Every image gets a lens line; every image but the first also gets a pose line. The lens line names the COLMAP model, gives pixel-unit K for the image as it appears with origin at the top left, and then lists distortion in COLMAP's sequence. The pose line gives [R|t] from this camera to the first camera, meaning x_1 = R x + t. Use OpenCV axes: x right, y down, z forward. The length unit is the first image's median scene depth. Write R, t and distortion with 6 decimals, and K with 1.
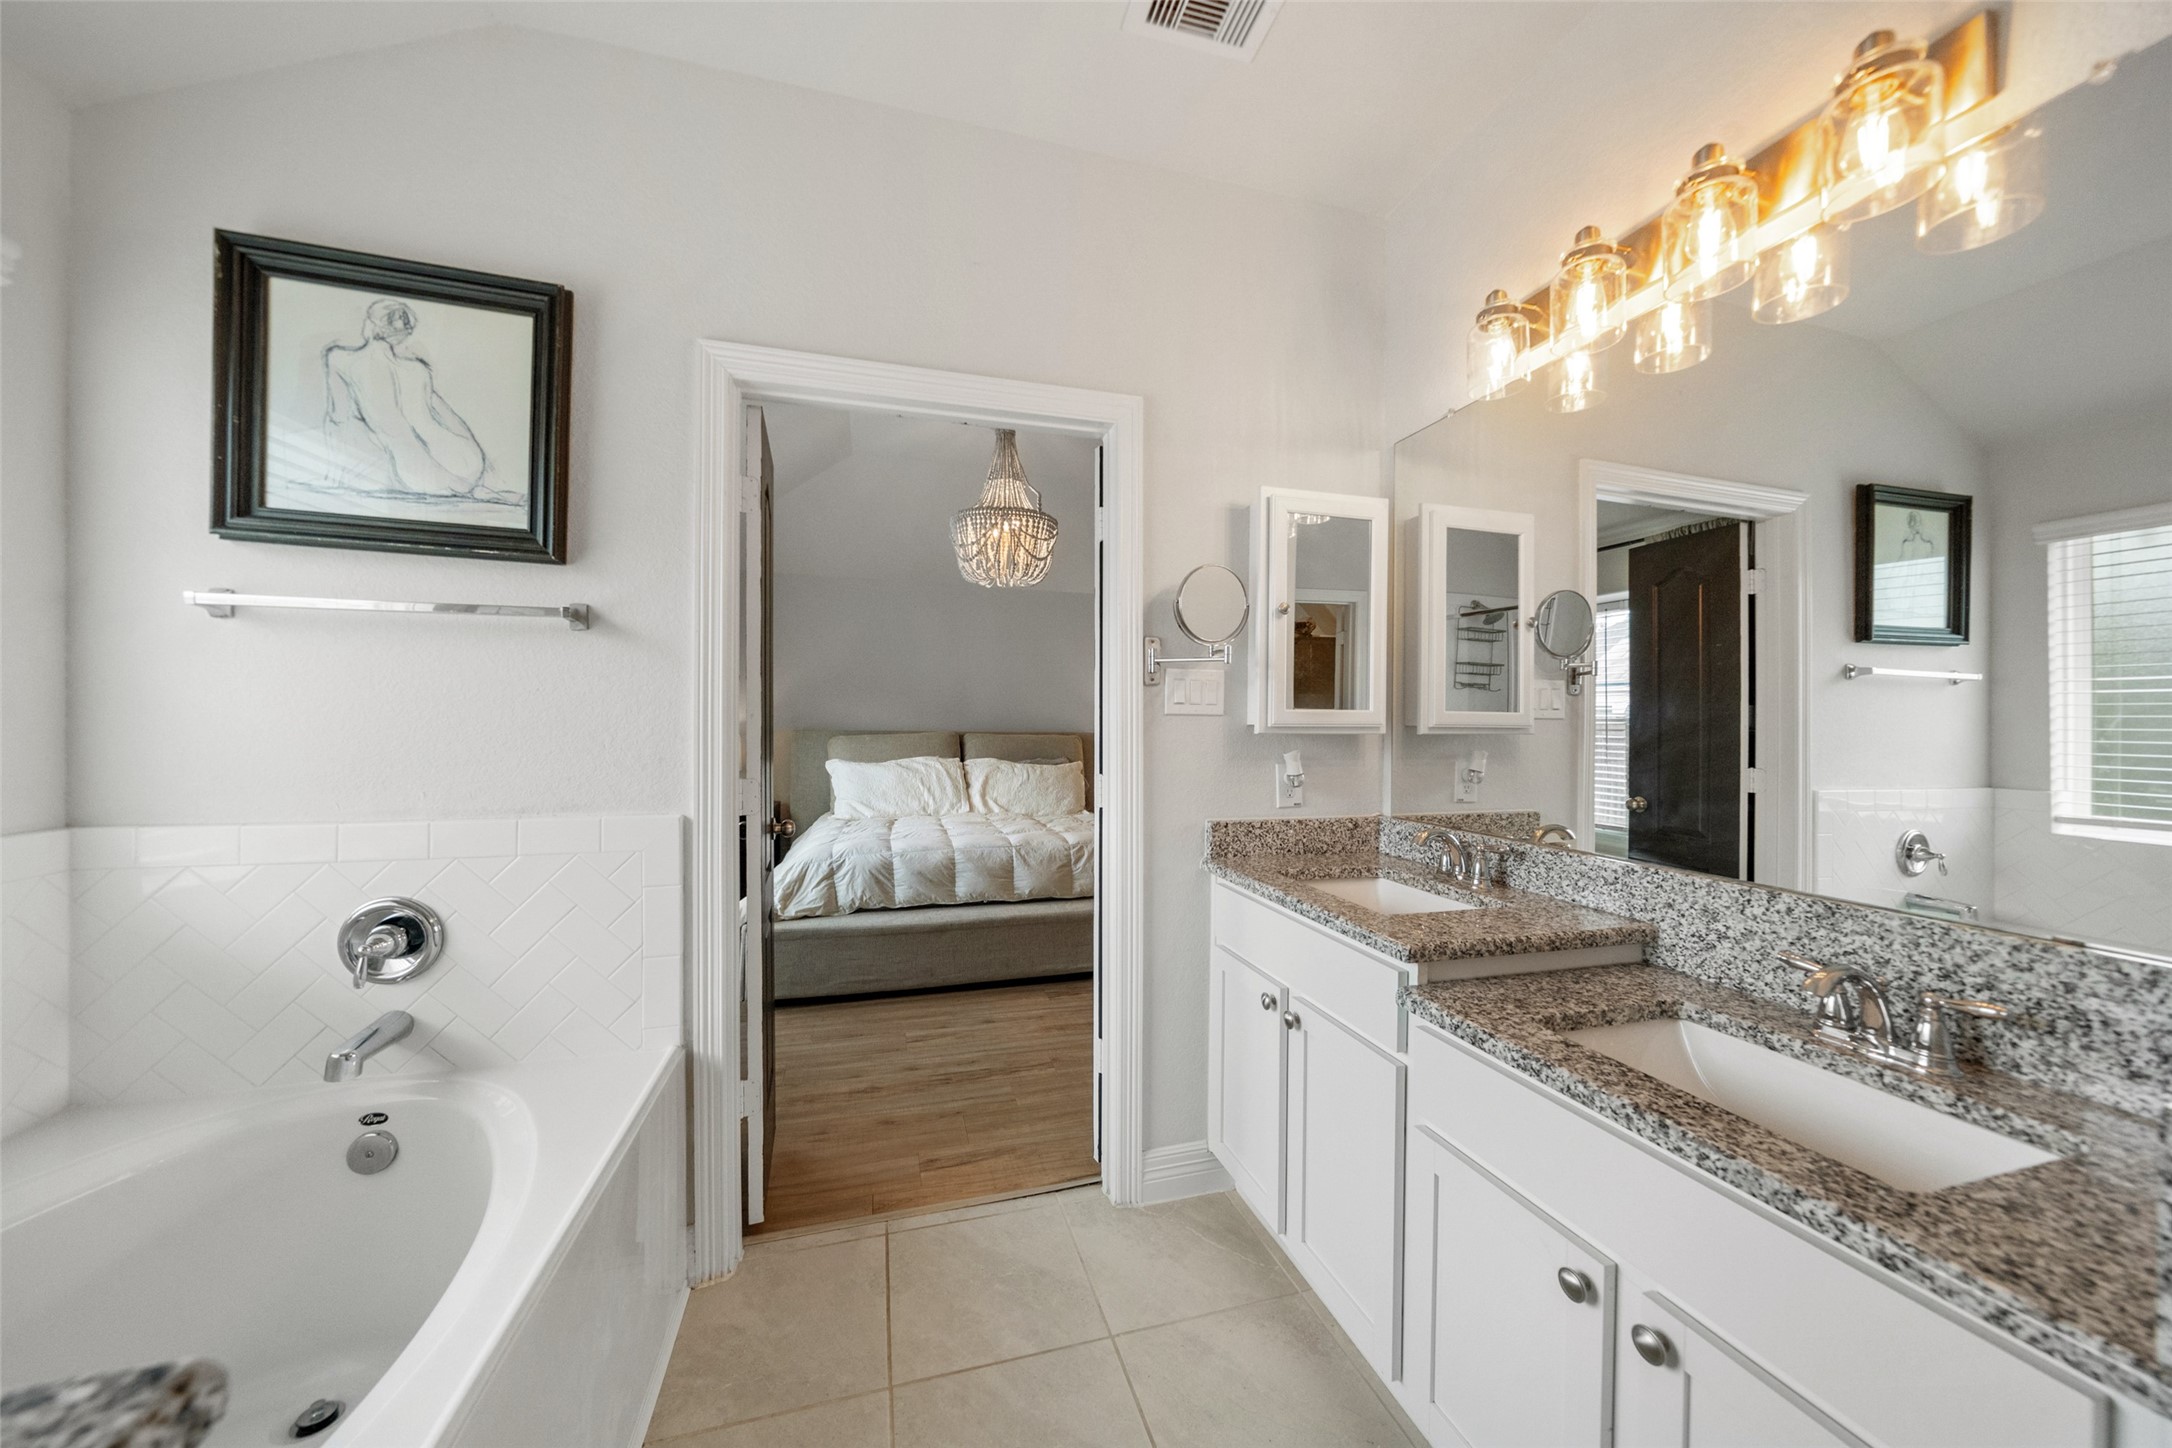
lens RADIAL K [[755.0, 0, 1092.4], [0, 755.0, 734.6], [0, 0, 1]] dist [-0.006946, 0.000214]
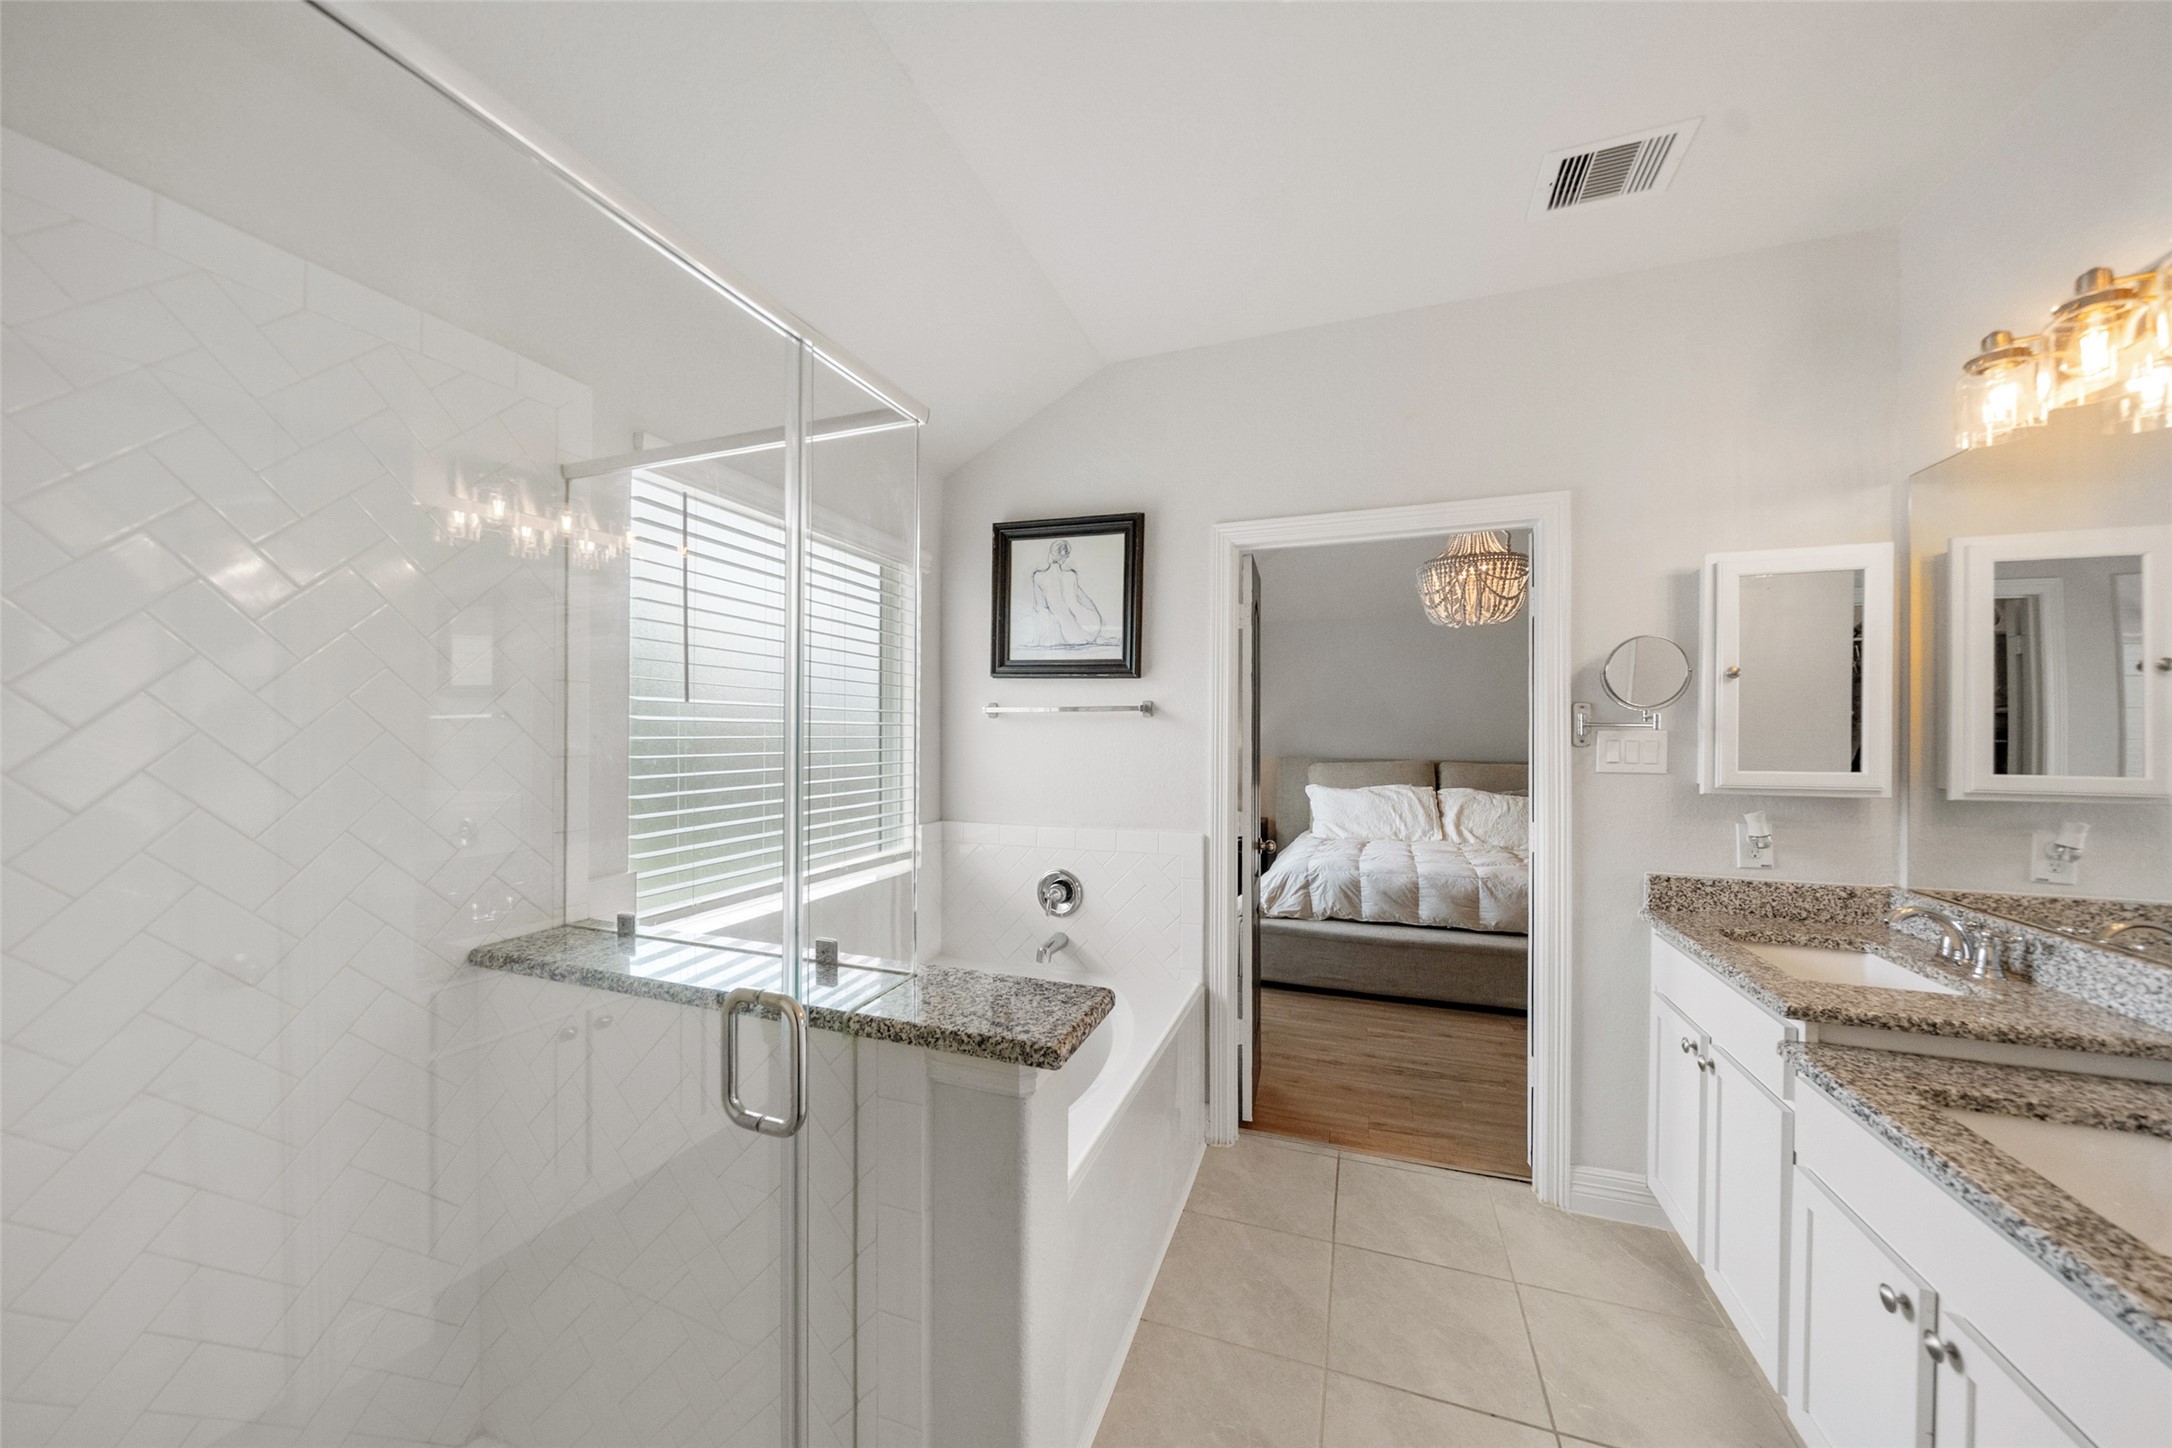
lens RADIAL K [[755.0, 0, 1075.0], [0, 755.0, 735.0], [0, 0, 1]] dist [-0.006946, 0.000214]
pose [[0.798576, -0.004697, -0.601876, 0.168628], [-0.005408, 0.999873, -0.014978, -0.068714], [0.601870, 0.015216, 0.798449, -0.377754]]
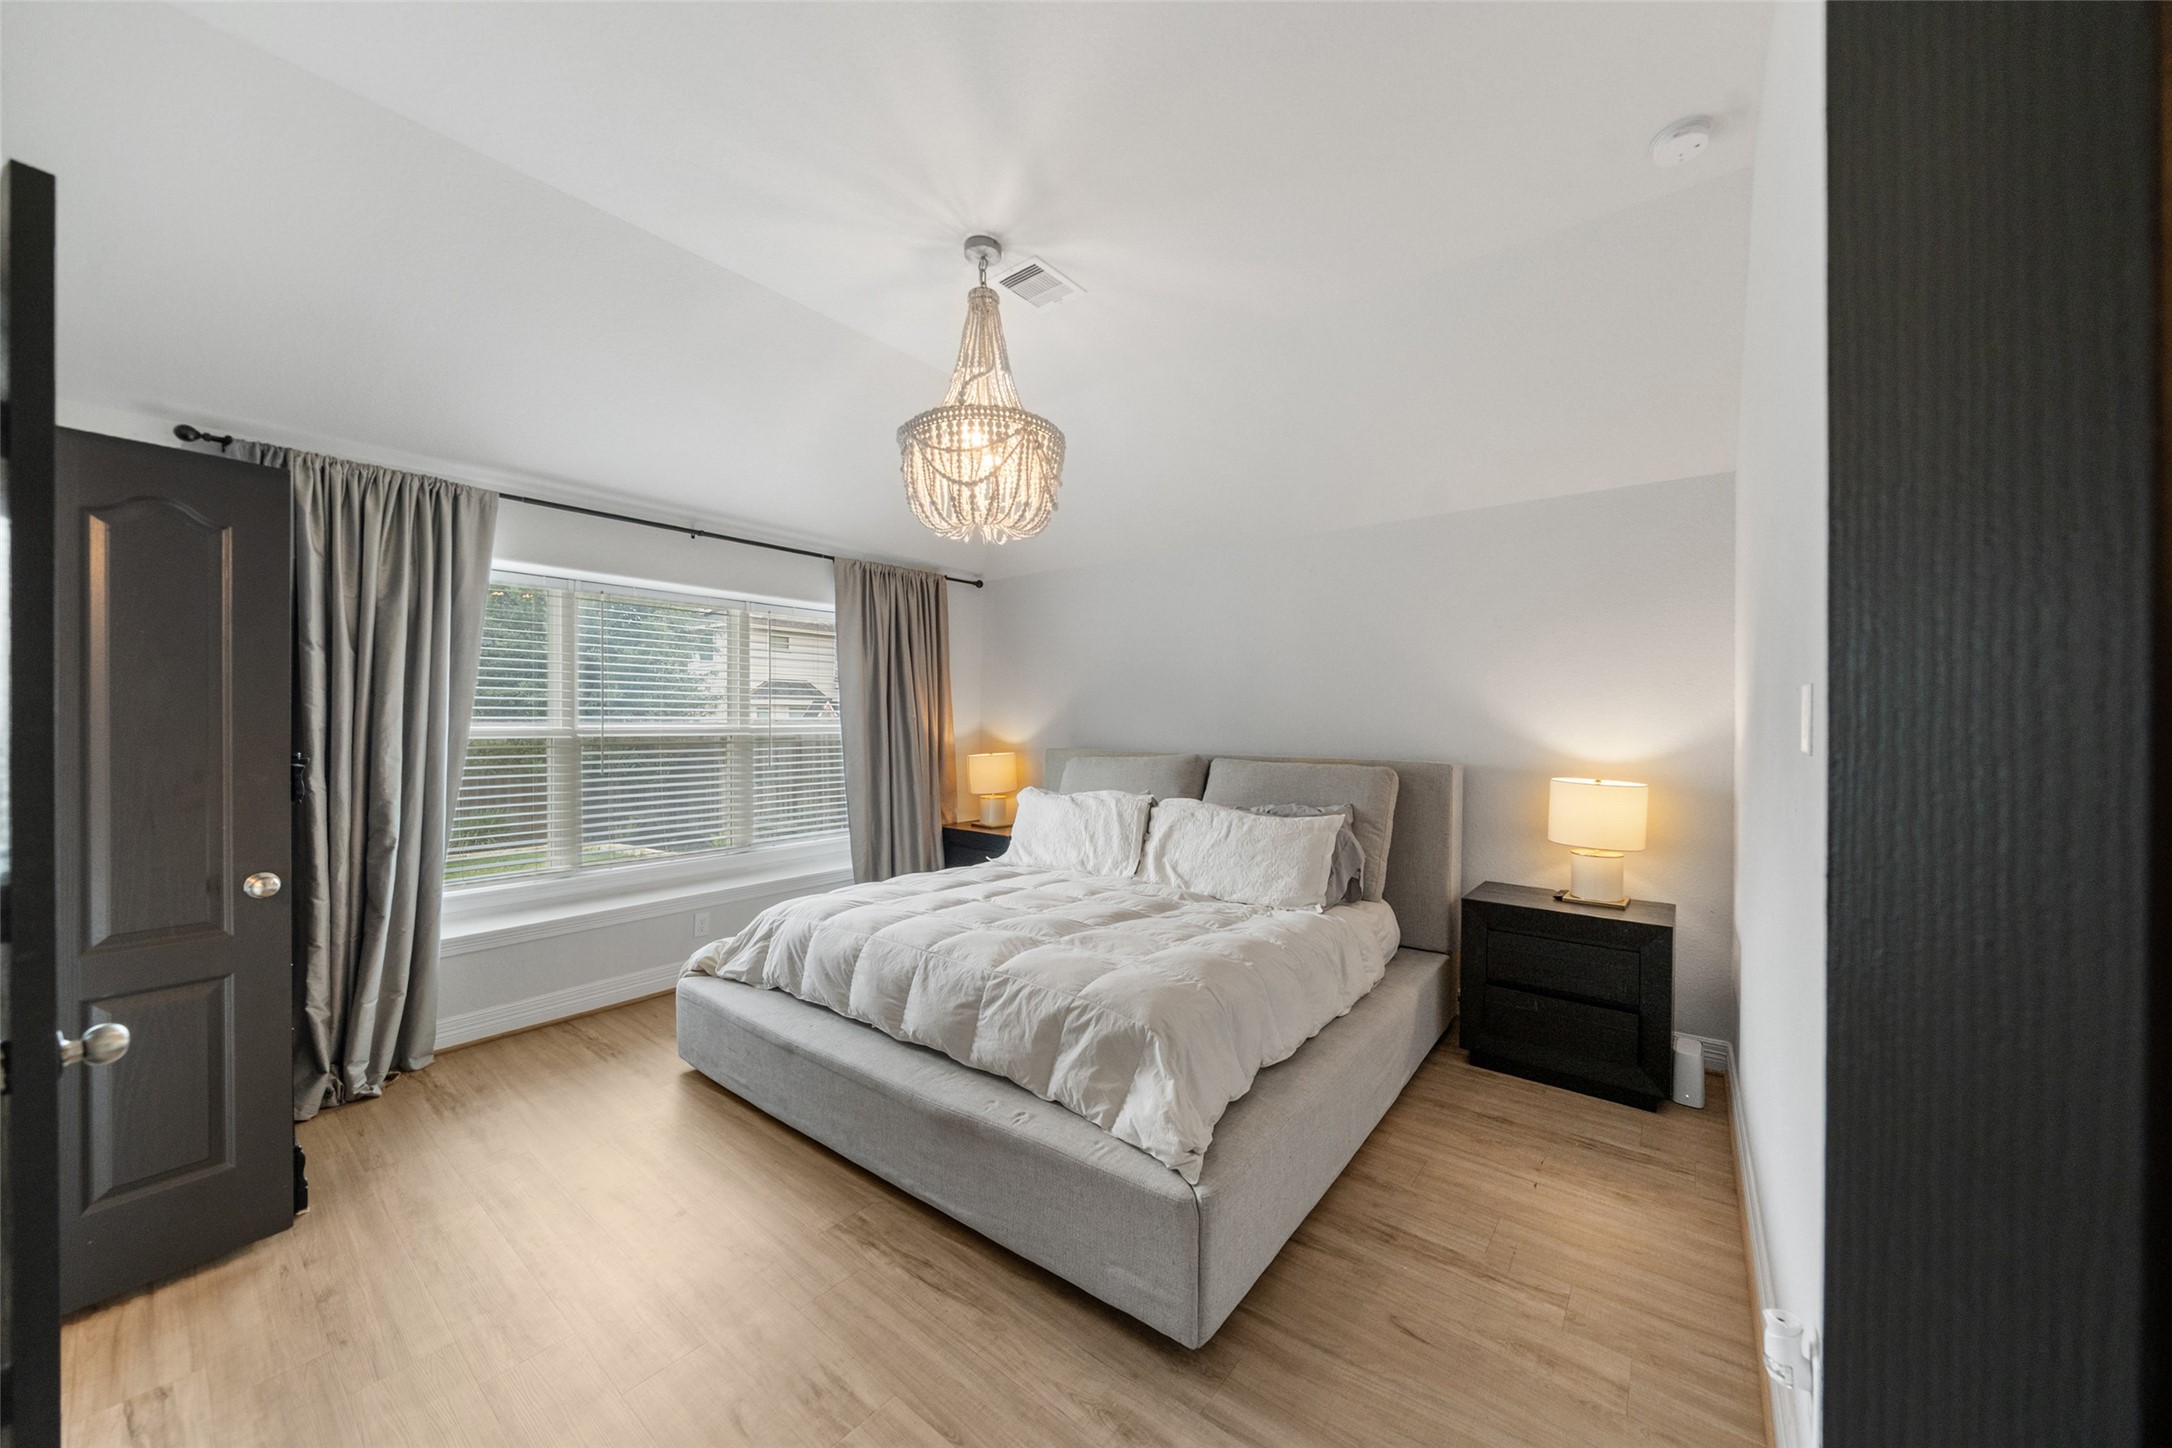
lens RADIAL K [[755.0, 0, 1080.7], [0, 755.0, 722.7], [0, 0, 1]] dist [-0.006946, 0.000214]
pose [[0.570470, -0.006359, -0.821294, 1.095501], [-0.006774, 0.999900, -0.012447, -0.084412], [0.821290, 0.012665, 0.570370, 1.661023]]
